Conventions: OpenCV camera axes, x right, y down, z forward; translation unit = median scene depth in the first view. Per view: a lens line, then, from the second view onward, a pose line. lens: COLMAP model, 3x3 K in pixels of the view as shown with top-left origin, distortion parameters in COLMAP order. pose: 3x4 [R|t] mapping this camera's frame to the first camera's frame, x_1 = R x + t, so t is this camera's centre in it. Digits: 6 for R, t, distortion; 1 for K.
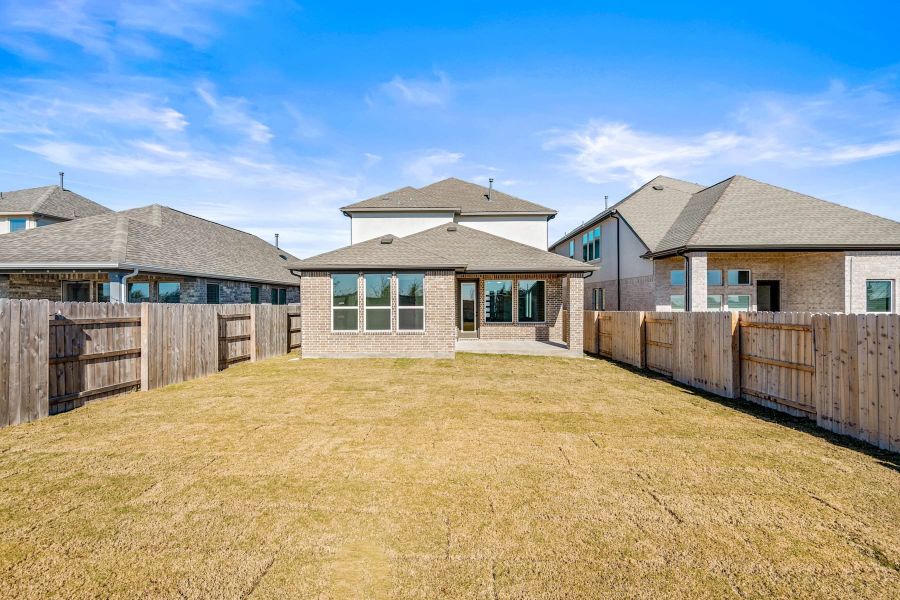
lens RADIAL K [[424.0, 0, 450.1], [0, 424.0, 297.1], [0, 0, 1]] dist [-0.002404, -0.000982]
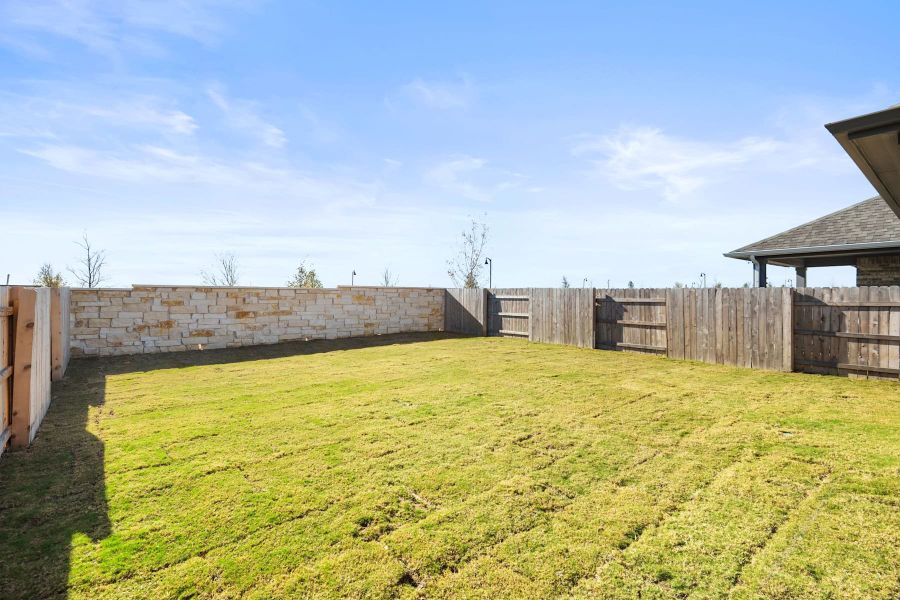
lens RADIAL K [[427.6, 0, 451.2], [0, 427.6, 298.0], [0, 0, 1]] dist [0.003571, 0.000045]
pose [[-0.757063, 0.000353, -0.653342, 0.403073], [0.009178, 0.999907, -0.010095, 0.032933], [0.653278, -0.013639, -0.756996, 1.013319]]
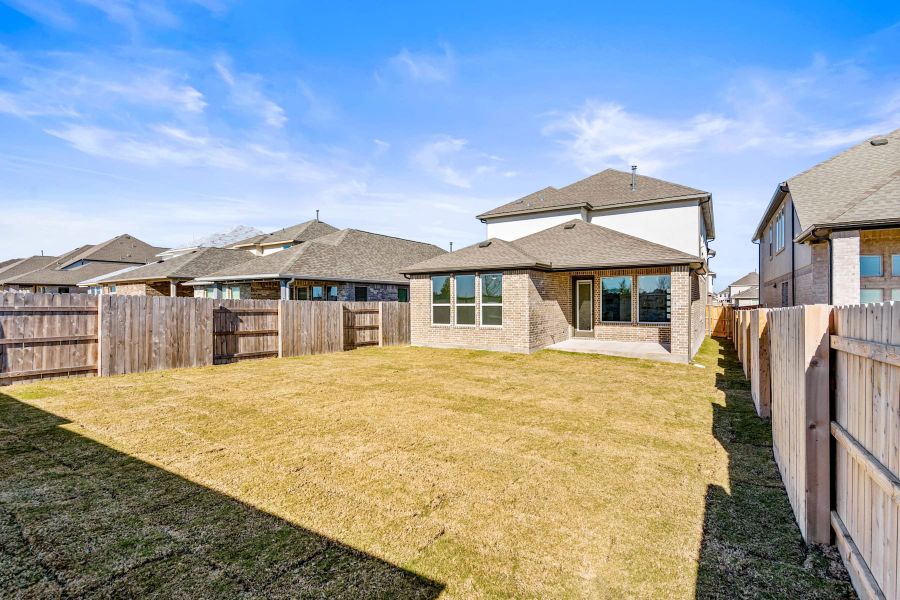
lens RADIAL K [[427.6, 0, 451.2], [0, 427.6, 298.0], [0, 0, 1]] dist [0.003571, 0.000045]
pose [[0.857377, -0.004789, -0.514667, 0.386146], [0.005543, 0.999985, -0.000071, 0.006794], [0.514659, -0.002792, 0.857390, 0.001909]]
